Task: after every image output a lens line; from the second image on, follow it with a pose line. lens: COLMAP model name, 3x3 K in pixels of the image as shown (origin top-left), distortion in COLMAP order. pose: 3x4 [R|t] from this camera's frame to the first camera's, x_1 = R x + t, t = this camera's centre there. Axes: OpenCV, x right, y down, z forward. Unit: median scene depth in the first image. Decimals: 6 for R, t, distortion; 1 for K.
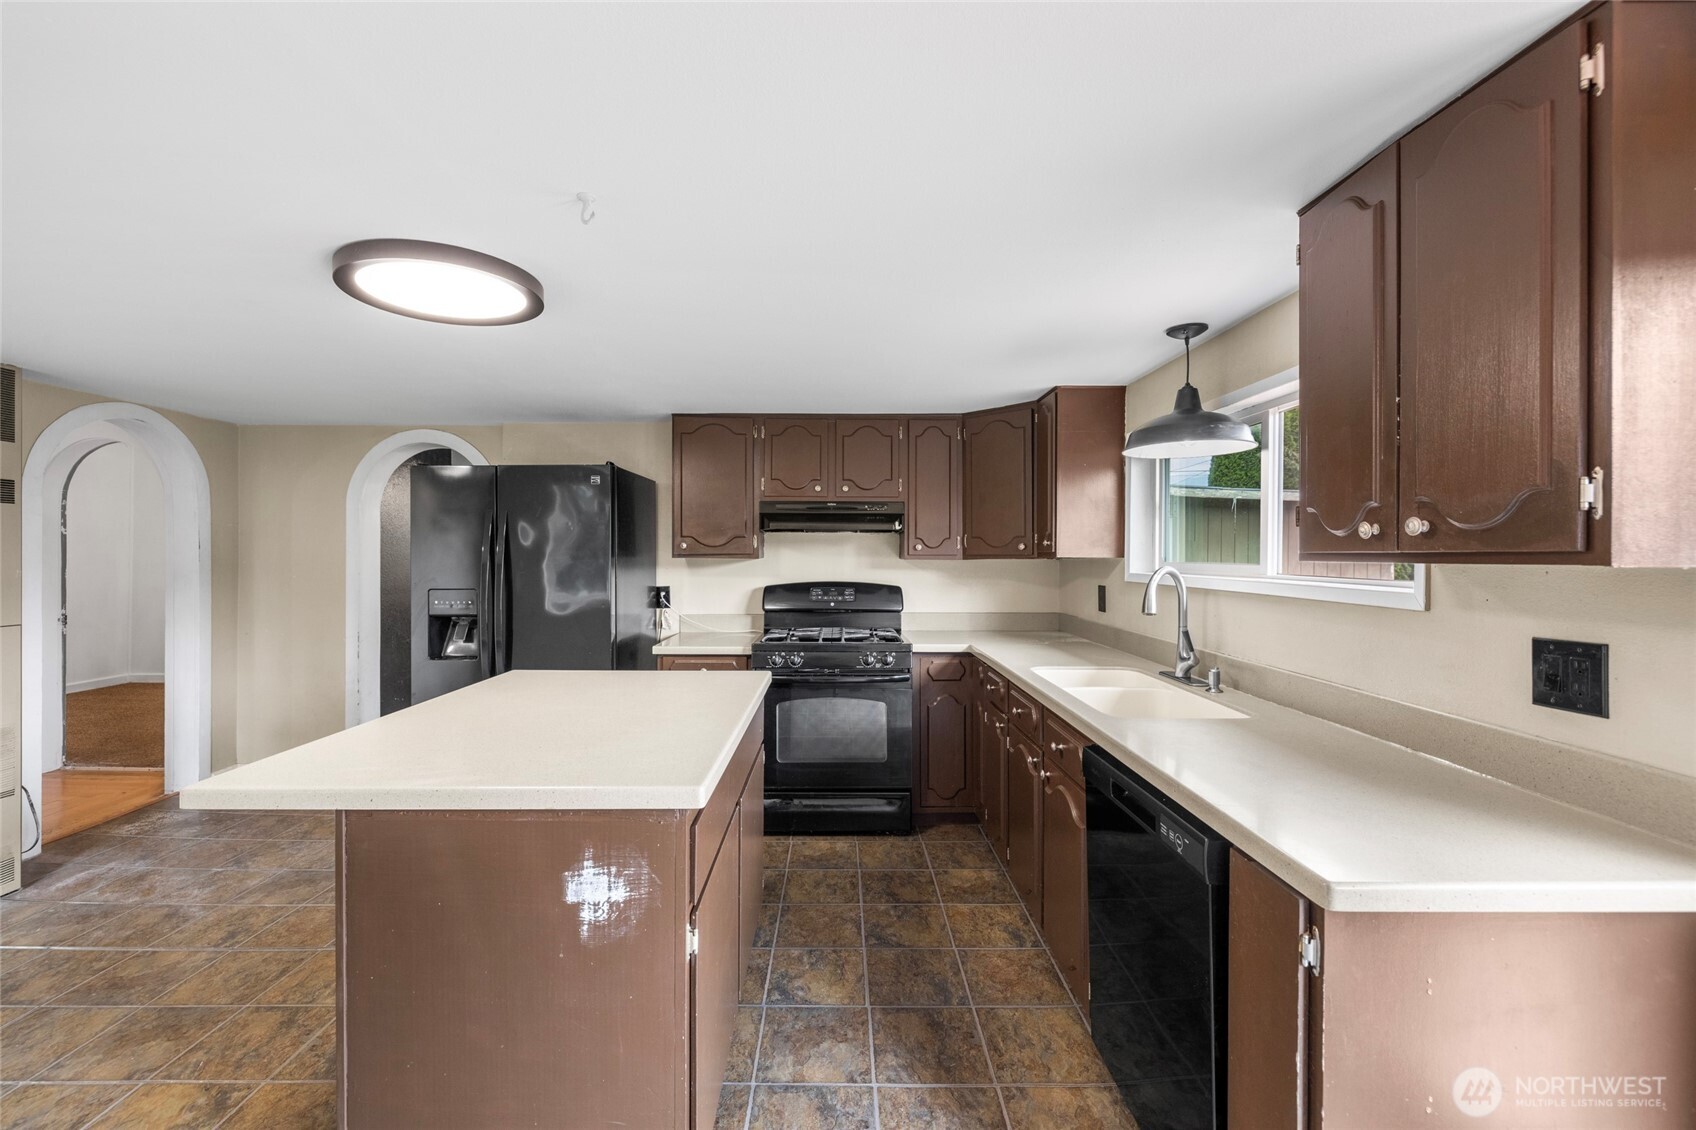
lens RADIAL K [[714.0, 0, 838.2], [0, 714.0, 559.6], [0, 0, 1]] dist [-0.001116, -0.000384]
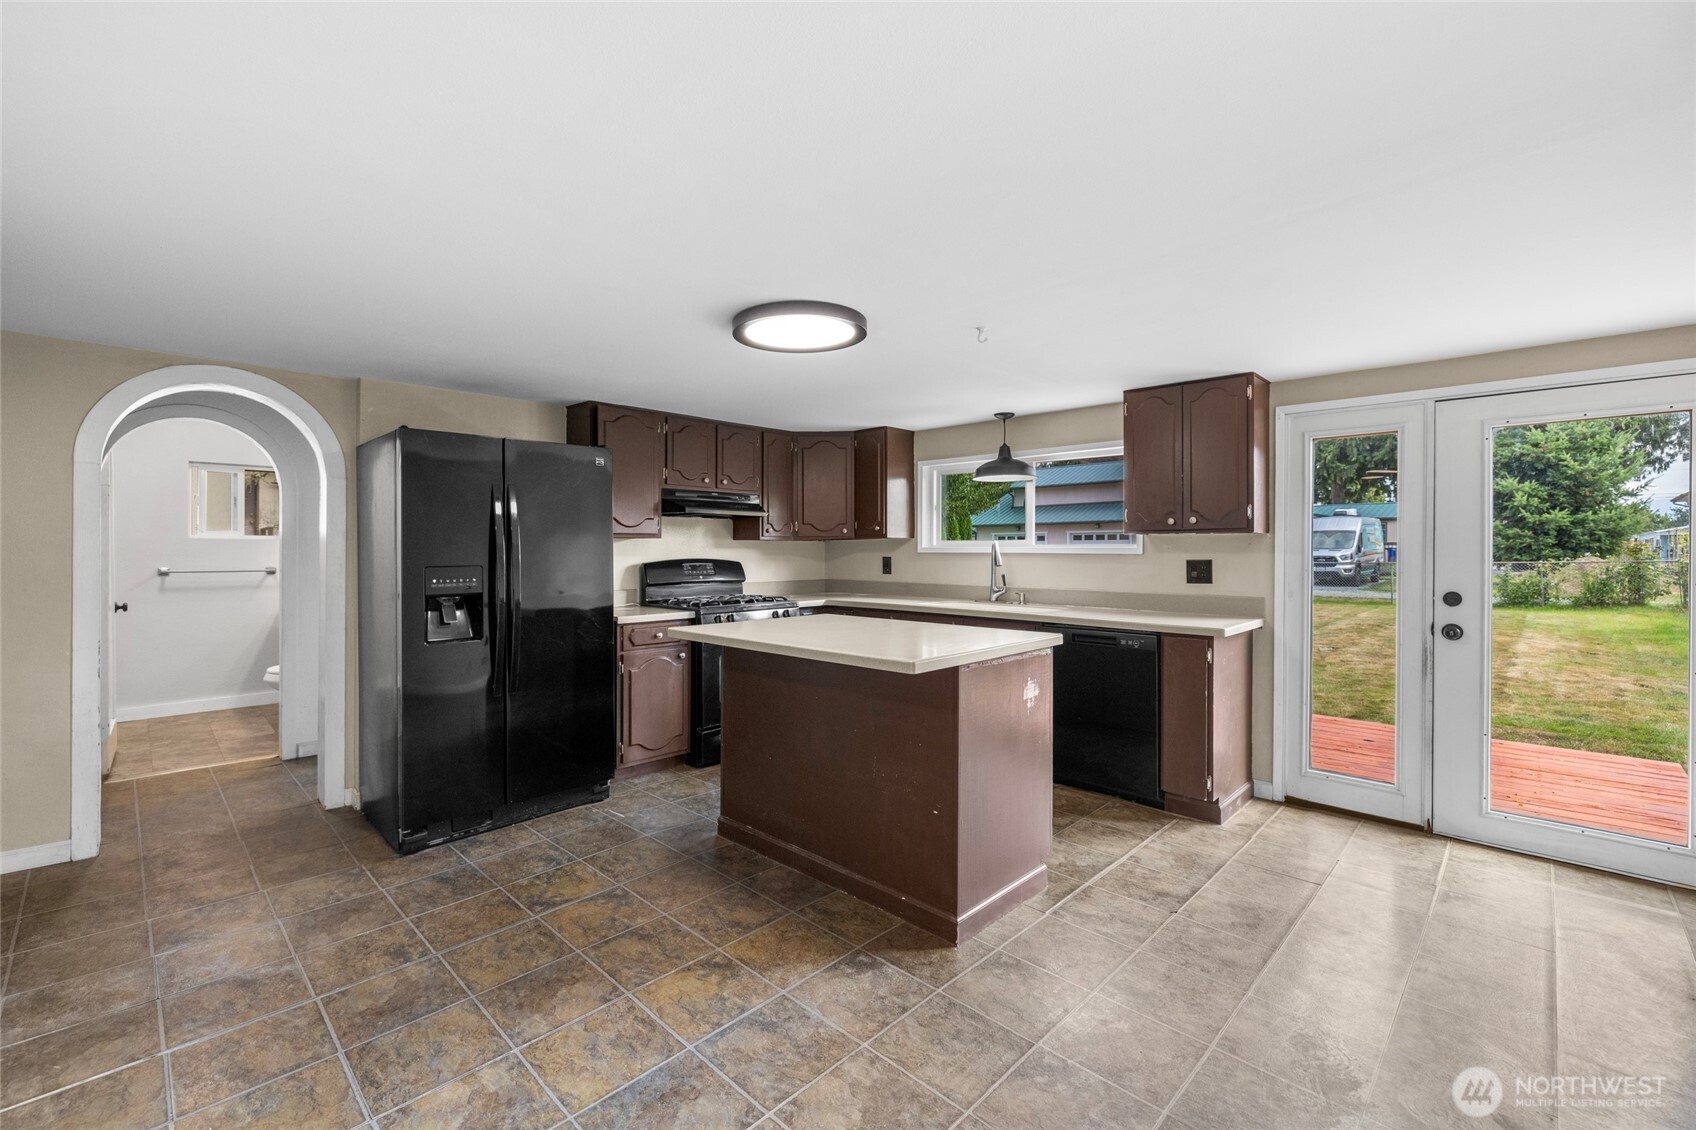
lens RADIAL K [[718.2, 0, 841.2], [0, 718.2, 555.3], [0, 0, 1]] dist [-0.000856, 0.000286]
pose [[0.699325, -0.008738, 0.714750, -0.952116], [0.008311, 0.999957, 0.004092, 0.030486], [-0.714755, 0.003079, 0.699368, -0.012920]]
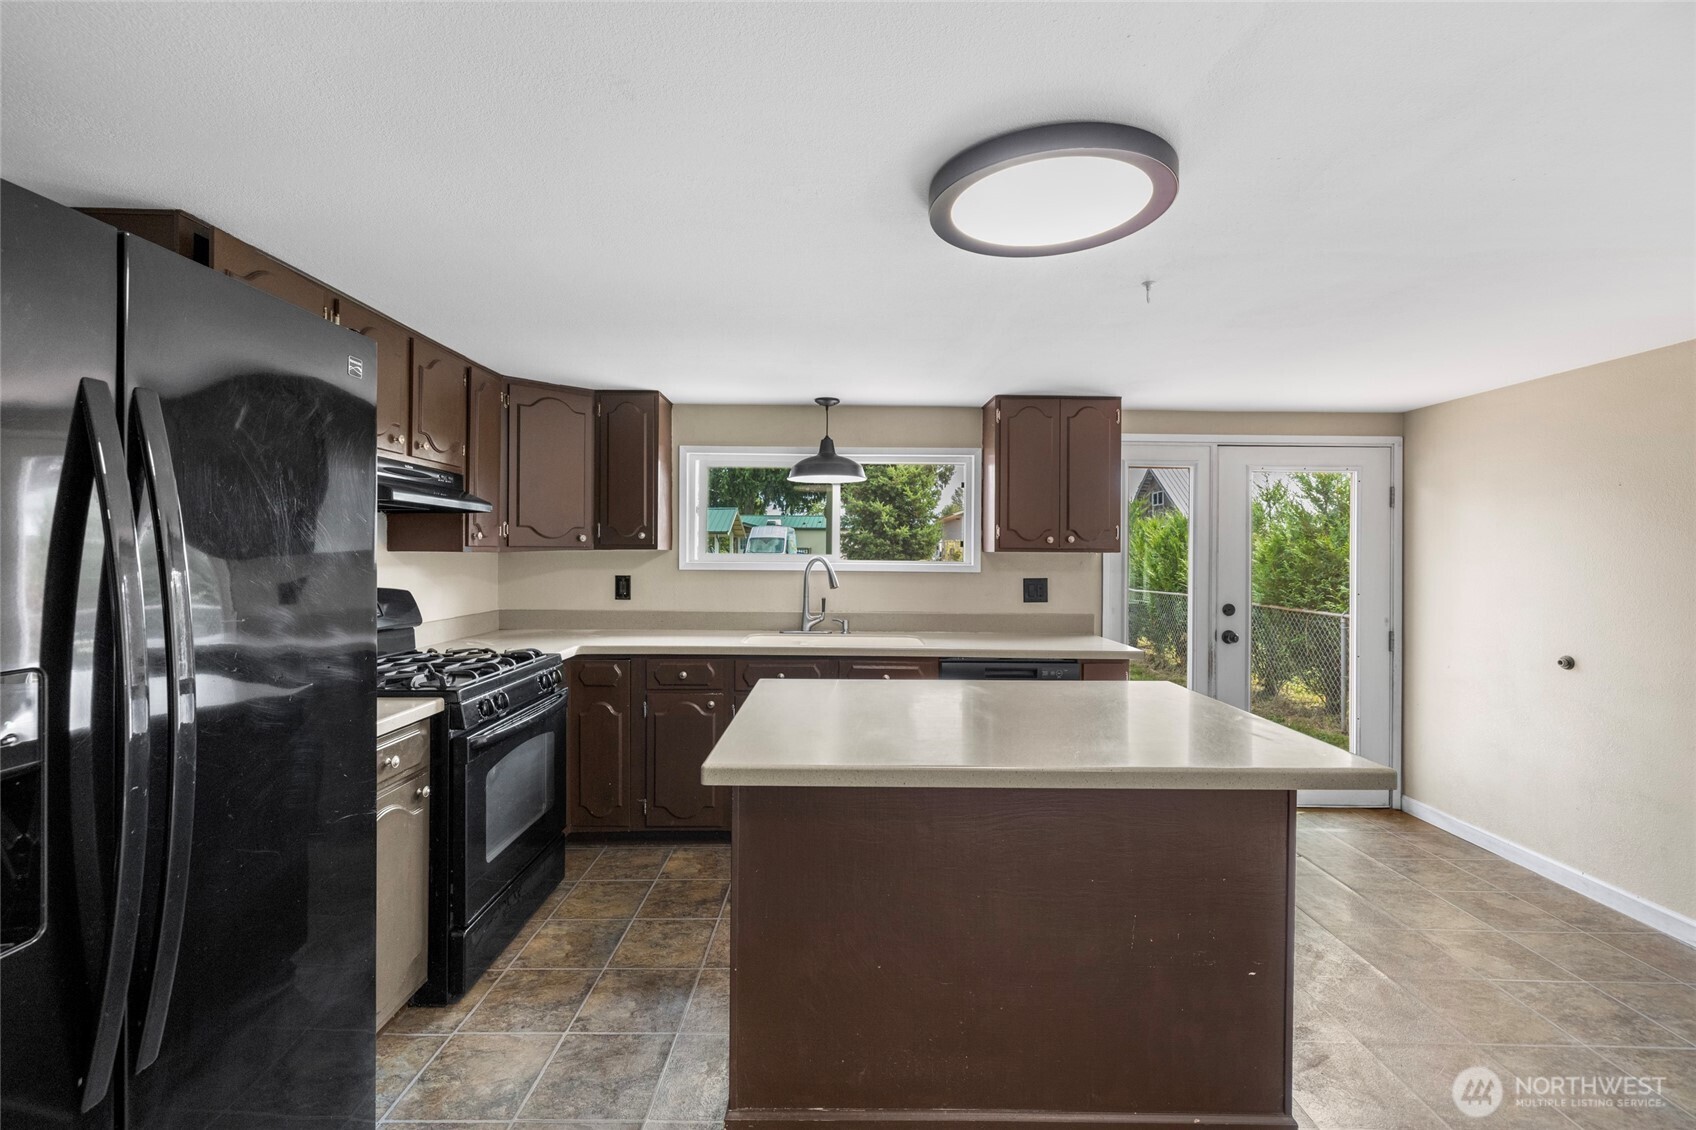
lens RADIAL K [[718.2, 0, 841.2], [0, 718.2, 555.3], [0, 0, 1]] dist [-0.000856, 0.000286]
pose [[0.009274, -0.006607, 0.999935, -0.853021], [0.001805, 0.999977, 0.006590, -0.001240], [-0.999955, 0.001744, 0.009286, 0.779543]]
